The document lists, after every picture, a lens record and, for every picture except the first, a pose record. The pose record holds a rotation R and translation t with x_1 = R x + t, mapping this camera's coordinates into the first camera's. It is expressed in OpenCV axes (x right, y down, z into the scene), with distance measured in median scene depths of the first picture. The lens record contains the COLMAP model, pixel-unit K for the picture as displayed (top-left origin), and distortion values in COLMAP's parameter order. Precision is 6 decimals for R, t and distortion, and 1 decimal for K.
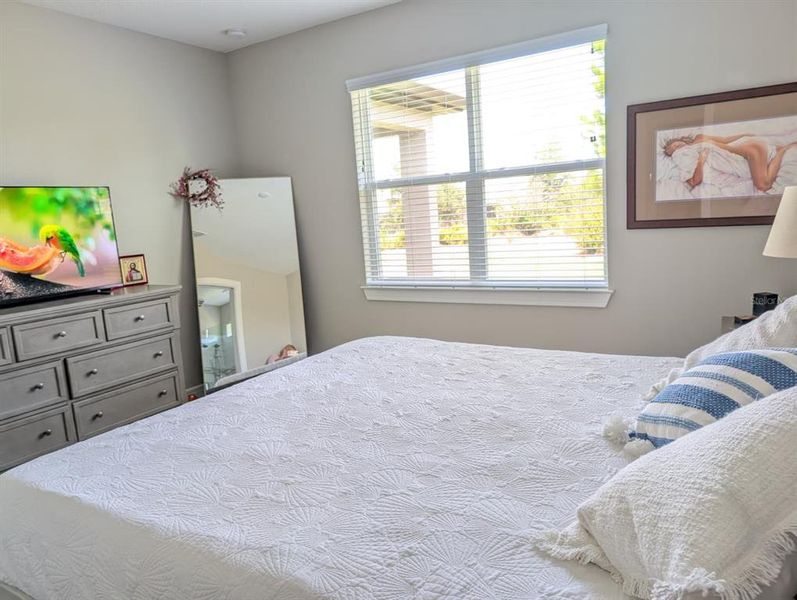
lens RADIAL K [[576.9, 0, 396.6], [0, 576.9, 298.8], [0, 0, 1]] dist [0.027643, -0.003046]
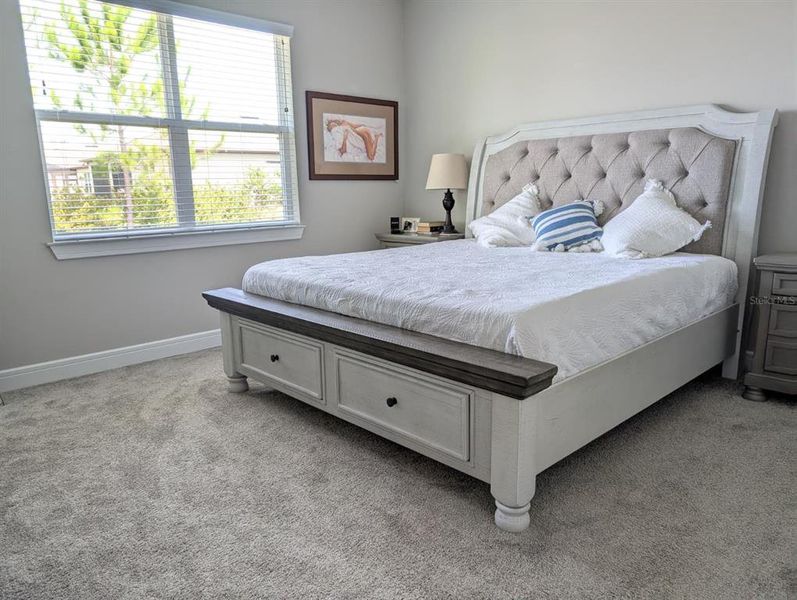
lens RADIAL K [[576.9, 0, 396.6], [0, 576.9, 298.8], [0, 0, 1]] dist [0.027643, -0.003046]
pose [[0.279734, -0.132627, 0.950873, -0.957123], [0.138052, 0.985677, 0.096869, 0.059266], [-0.950100, 0.104172, 0.294036, 0.443993]]
